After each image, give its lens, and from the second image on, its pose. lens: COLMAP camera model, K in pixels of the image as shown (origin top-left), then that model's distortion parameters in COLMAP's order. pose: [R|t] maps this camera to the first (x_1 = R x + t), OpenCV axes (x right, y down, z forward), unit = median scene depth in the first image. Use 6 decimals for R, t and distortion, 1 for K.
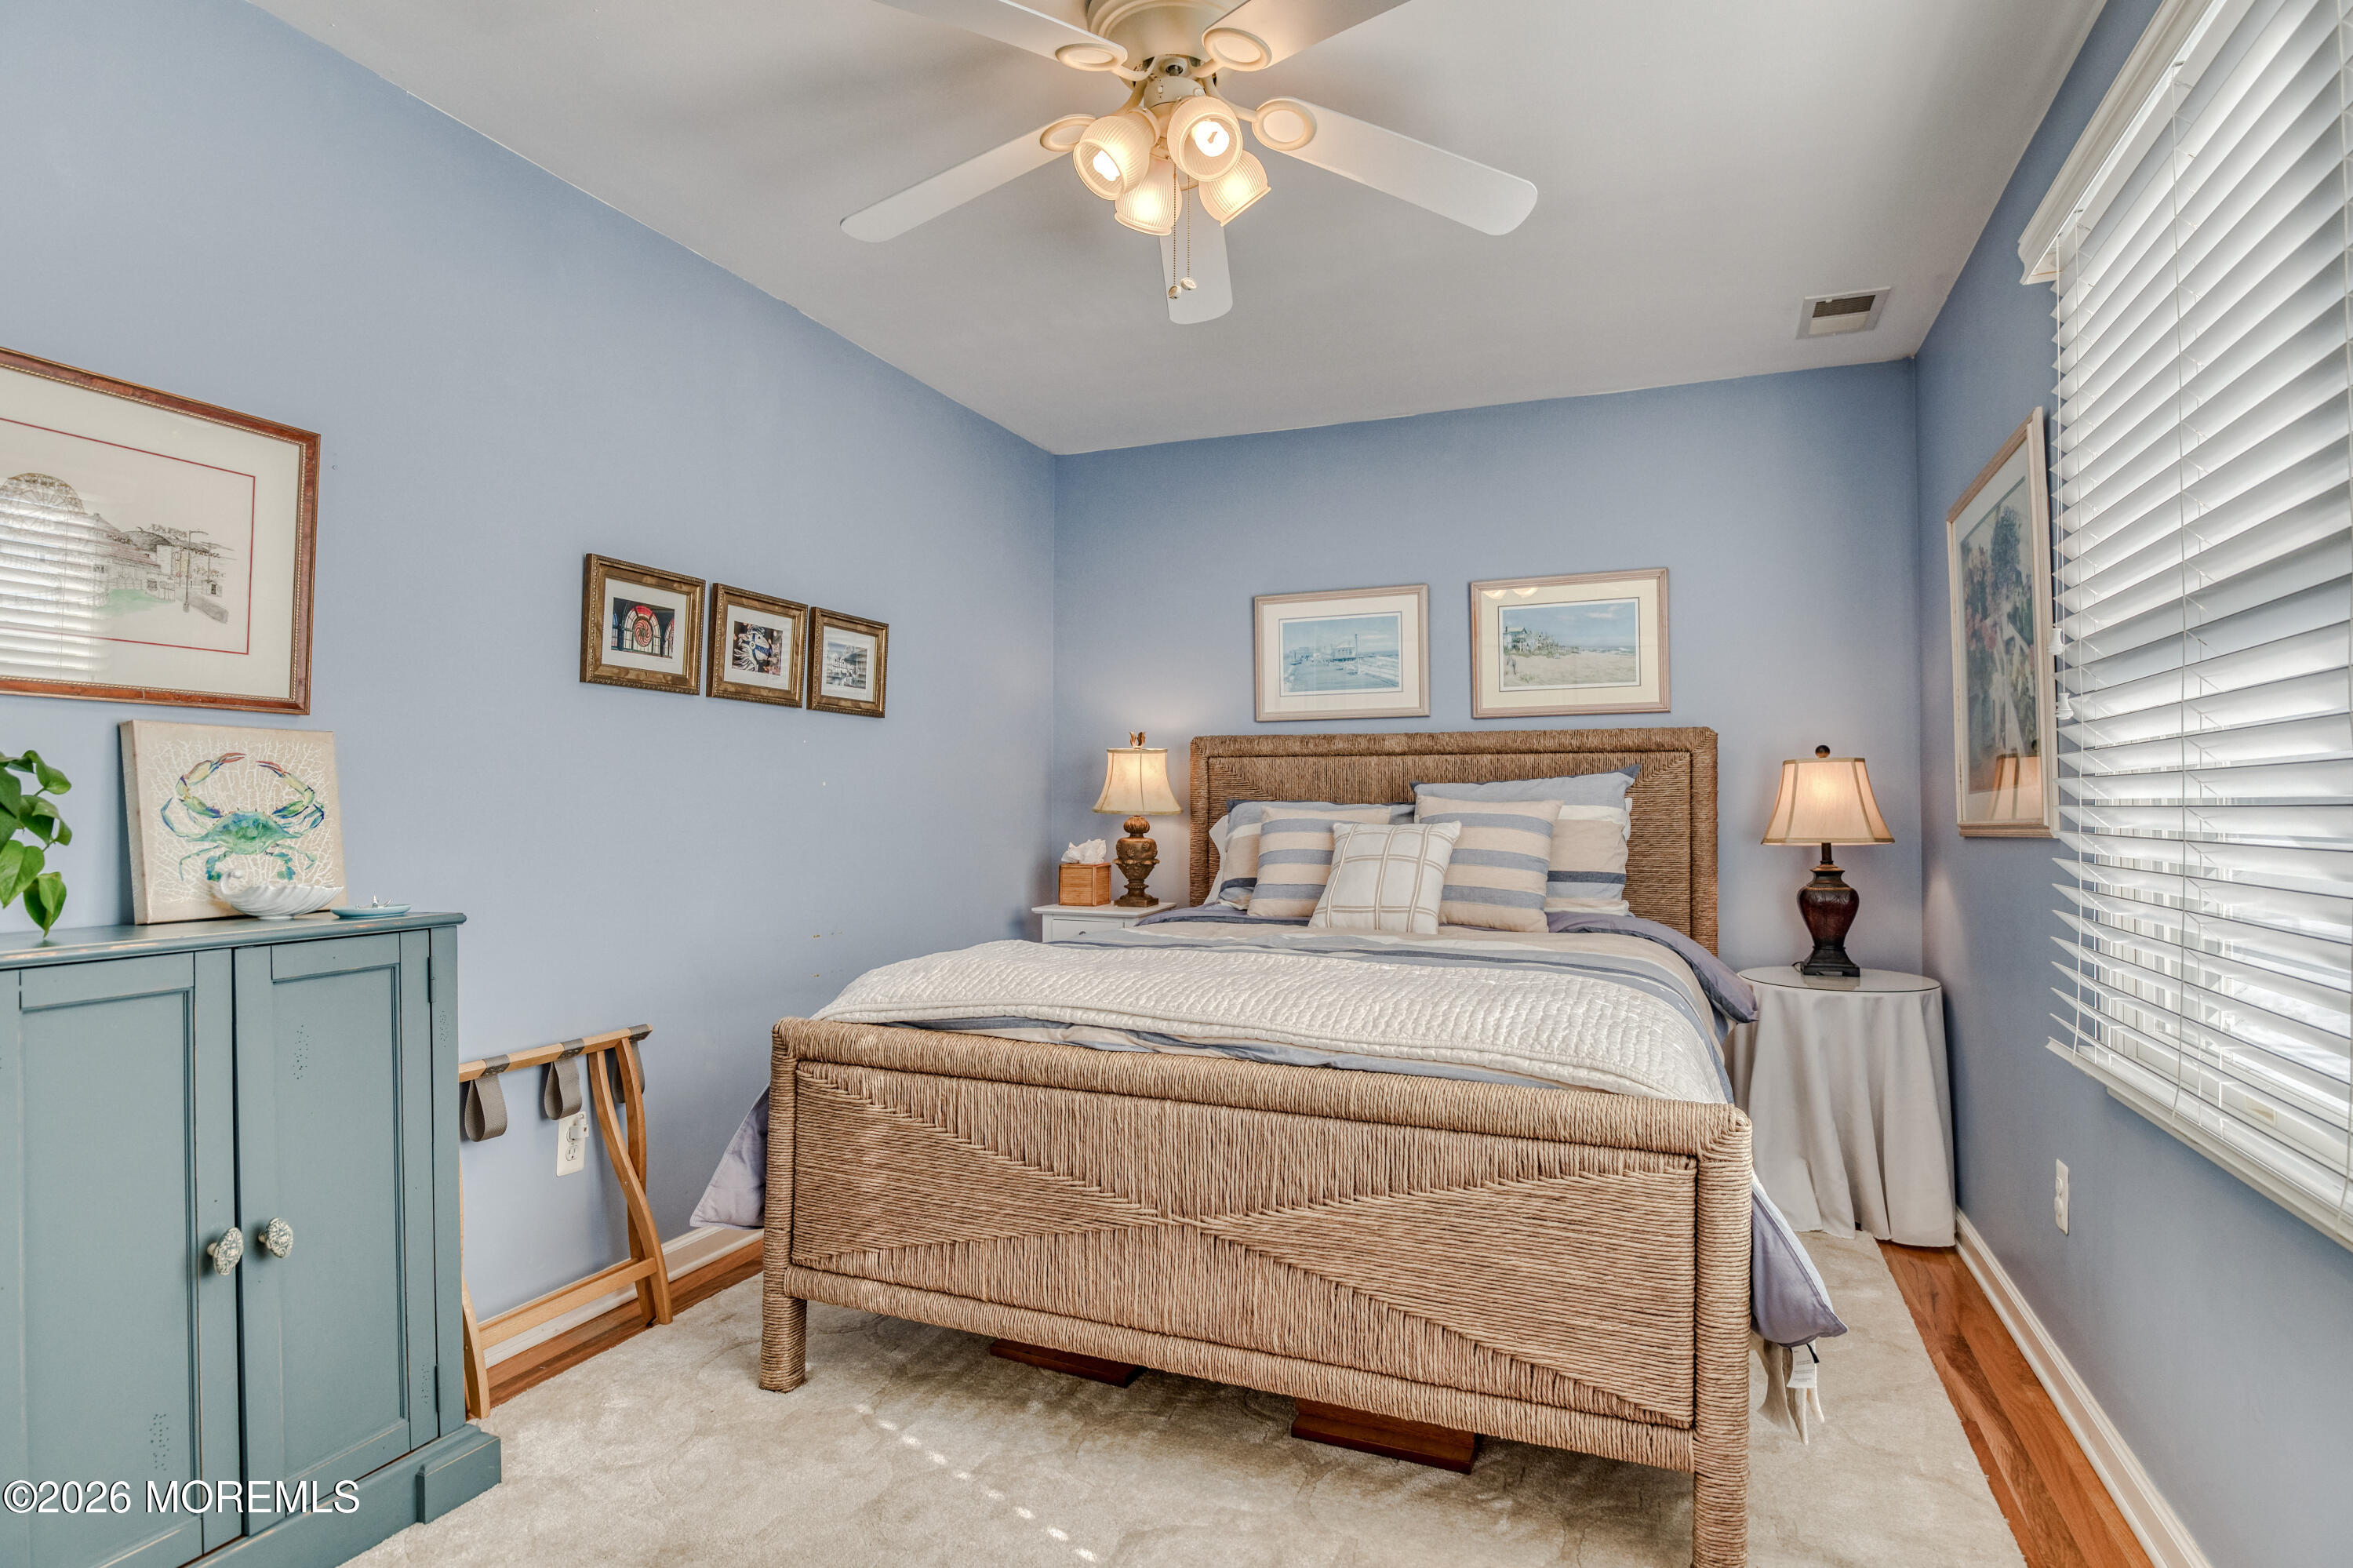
lens RADIAL K [[1164.1, 0, 1171.5], [0, 1164.1, 786.3], [0, 0, 1]] dist [-0.007097, -0.007121]
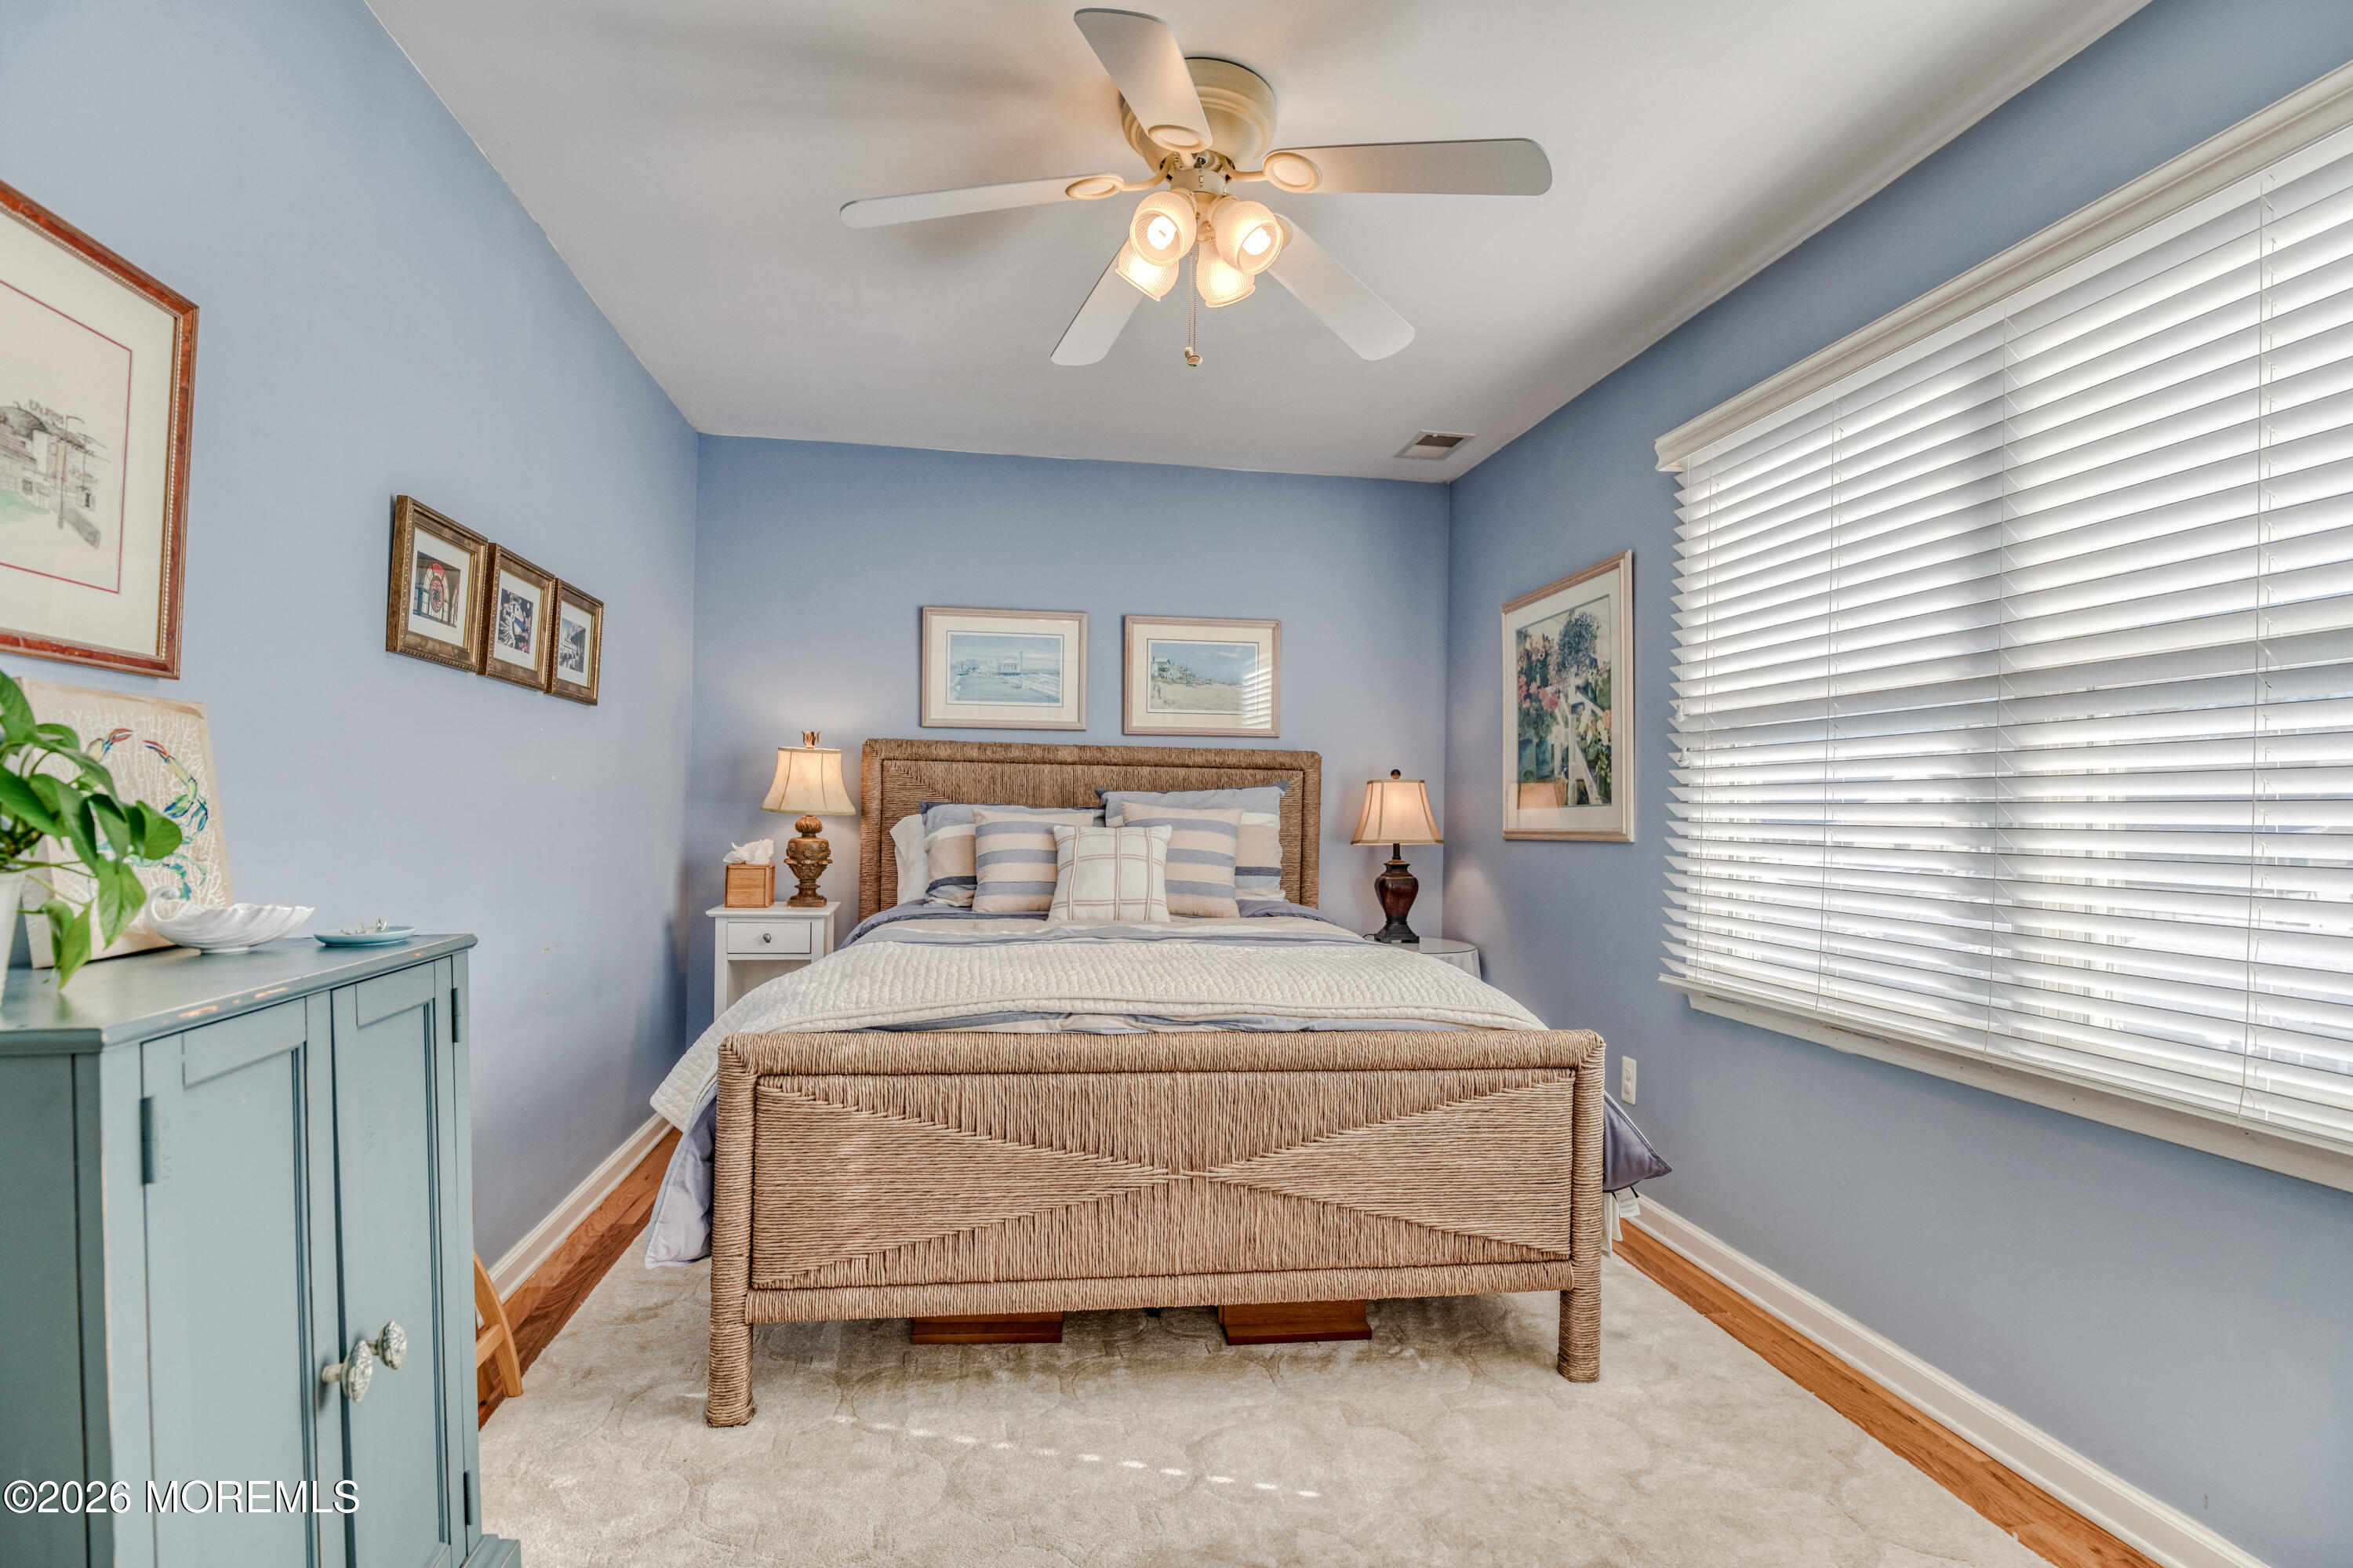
lens RADIAL K [[1164.1, 0, 1020.3], [0, 1164.1, 808.7], [0, 0, 1]] dist [-0.007097, -0.007121]
pose [[0.871792, 0.012879, 0.489707, -0.634839], [-0.024912, 0.999526, 0.018062, -0.005258], [-0.489242, -0.027946, 0.871700, 0.077519]]
